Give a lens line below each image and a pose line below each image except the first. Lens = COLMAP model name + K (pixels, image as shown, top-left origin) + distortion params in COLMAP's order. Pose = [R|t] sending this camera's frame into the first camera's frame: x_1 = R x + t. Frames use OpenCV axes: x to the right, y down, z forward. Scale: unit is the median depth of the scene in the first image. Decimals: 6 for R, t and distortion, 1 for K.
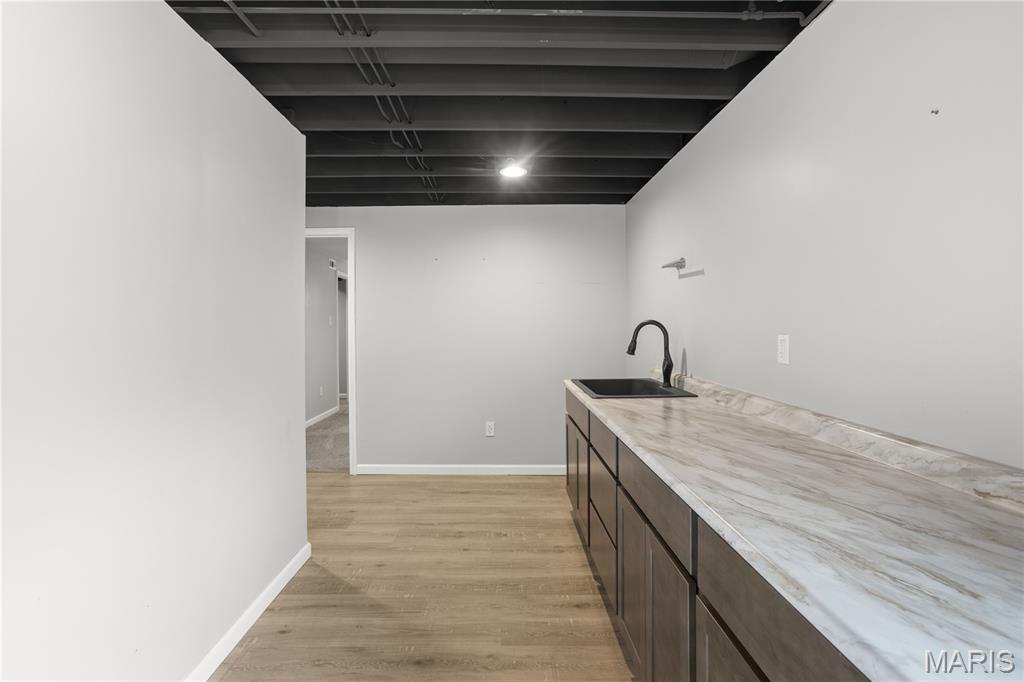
lens RADIAL K [[486.9, 0, 510.1], [0, 486.9, 332.1], [0, 0, 1]] dist [-0.047367, 0.026254]
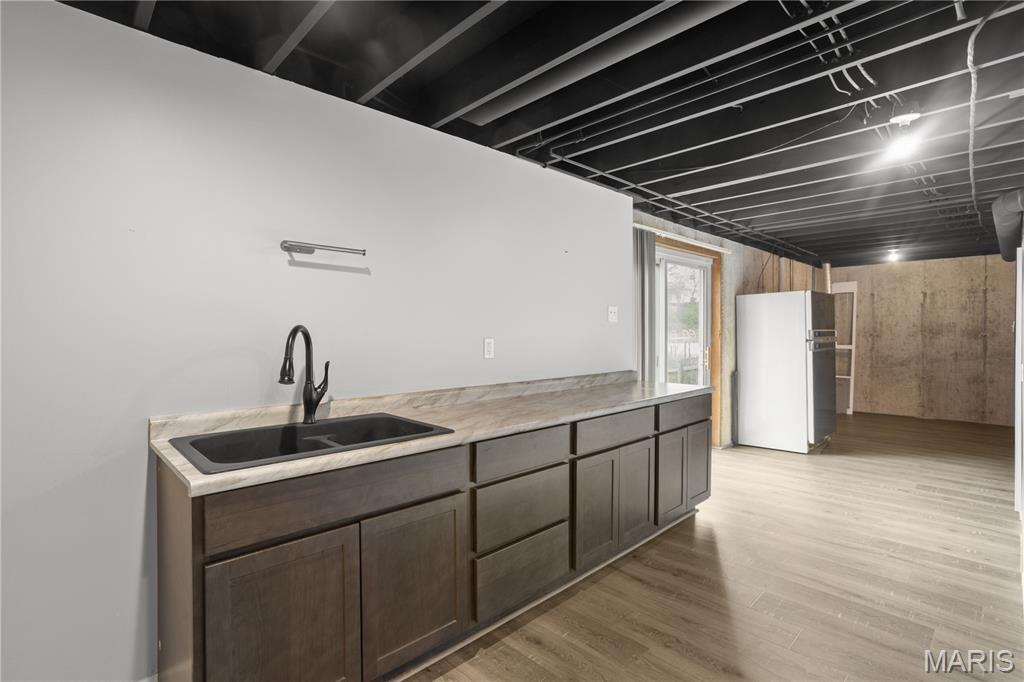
lens RADIAL K [[486.9, 0, 510.1], [0, 486.9, 332.1], [0, 0, 1]] dist [-0.047367, 0.026254]
pose [[-0.677496, -0.003242, 0.735519, -0.578515], [0.008206, 0.999895, 0.011966, -0.033028], [-0.735480, 0.014143, -0.677398, 1.952335]]
